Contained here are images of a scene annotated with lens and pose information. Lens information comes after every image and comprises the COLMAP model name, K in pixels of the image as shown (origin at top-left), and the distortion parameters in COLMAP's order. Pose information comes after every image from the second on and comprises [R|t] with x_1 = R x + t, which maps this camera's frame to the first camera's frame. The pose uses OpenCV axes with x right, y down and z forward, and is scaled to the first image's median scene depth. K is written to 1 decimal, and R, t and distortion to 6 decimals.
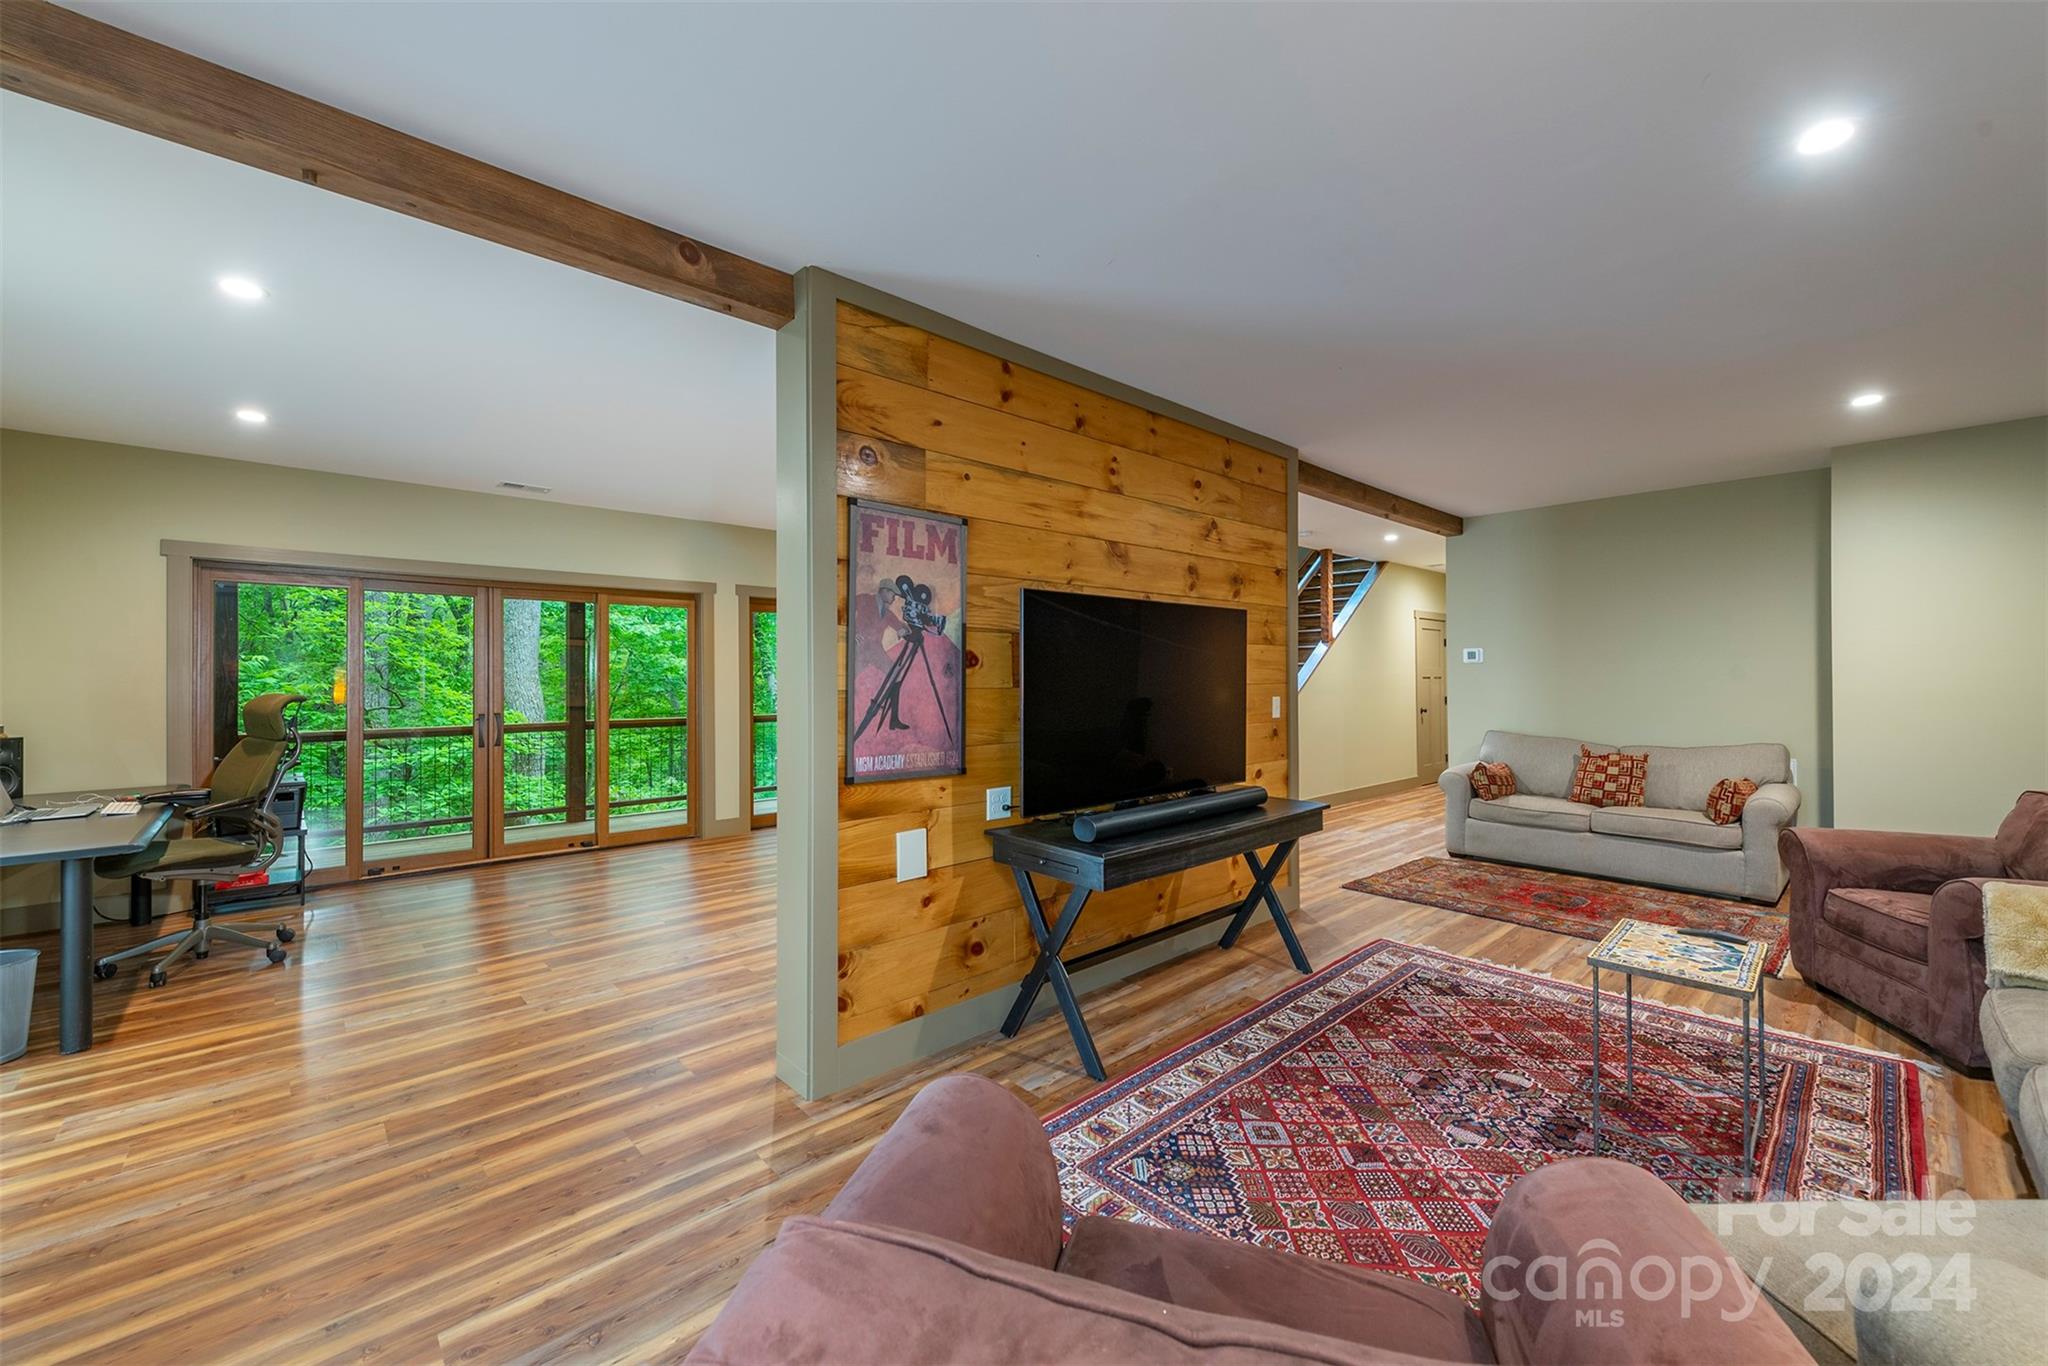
lens RADIAL K [[809.3, 0, 1023.9], [0, 809.3, 674.3], [0, 0, 1]] dist [0.014668, -0.004265]
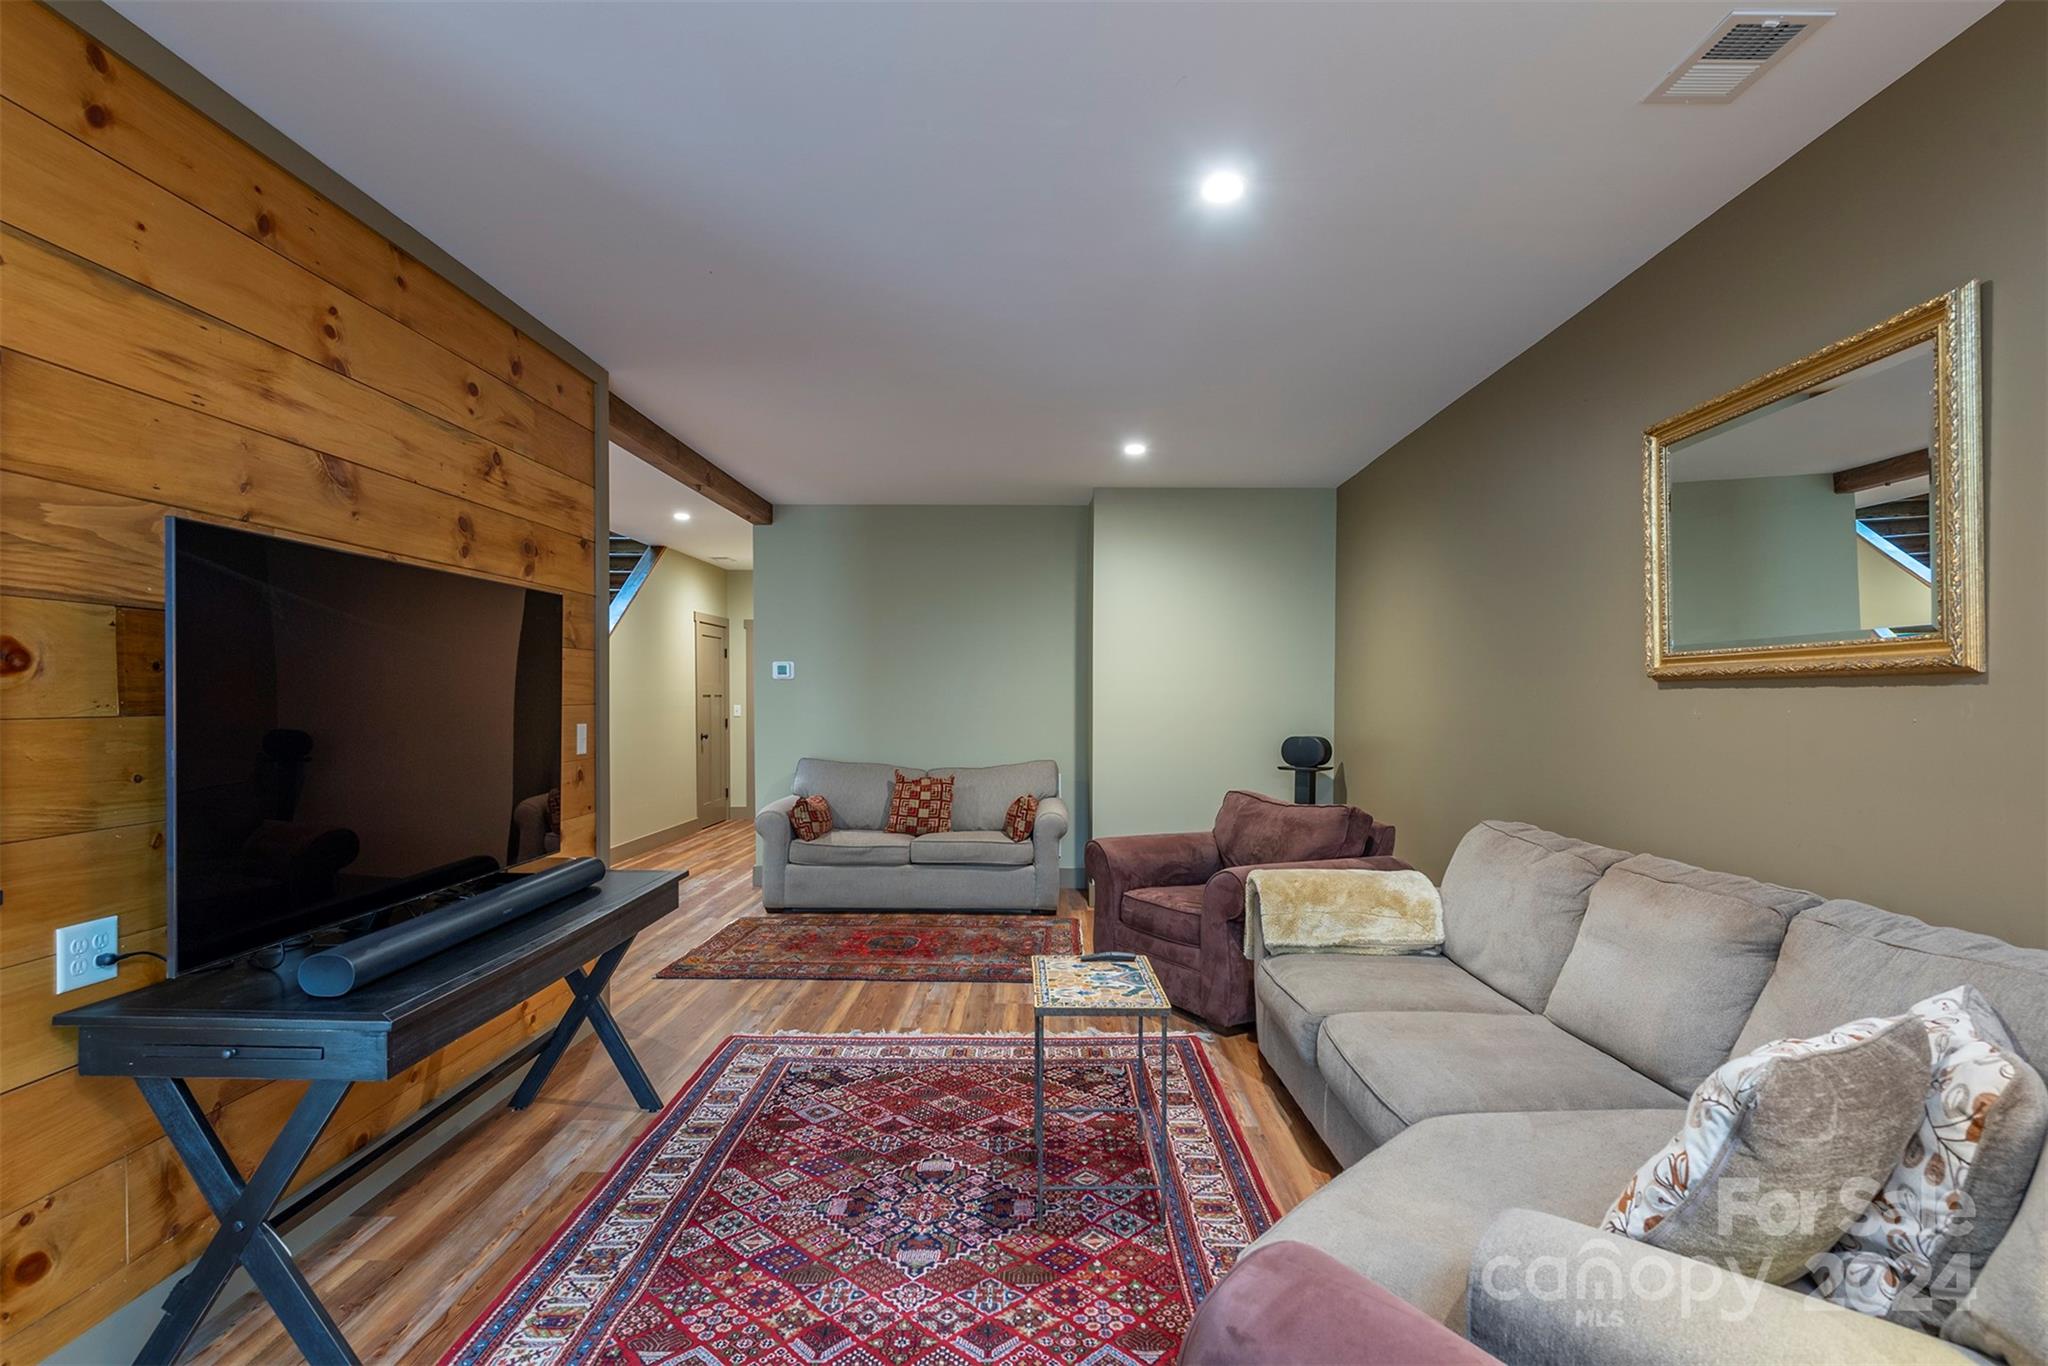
lens RADIAL K [[1024.7, 0, 994.1], [0, 1024.7, 709.5], [0, 0, 1]] dist [0.024946, -0.011275]
pose [[0.677481, -0.006735, 0.735509, -0.122004], [-0.007788, 0.999836, 0.016329, -0.002077], [-0.735499, -0.016791, 0.677318, 0.182947]]
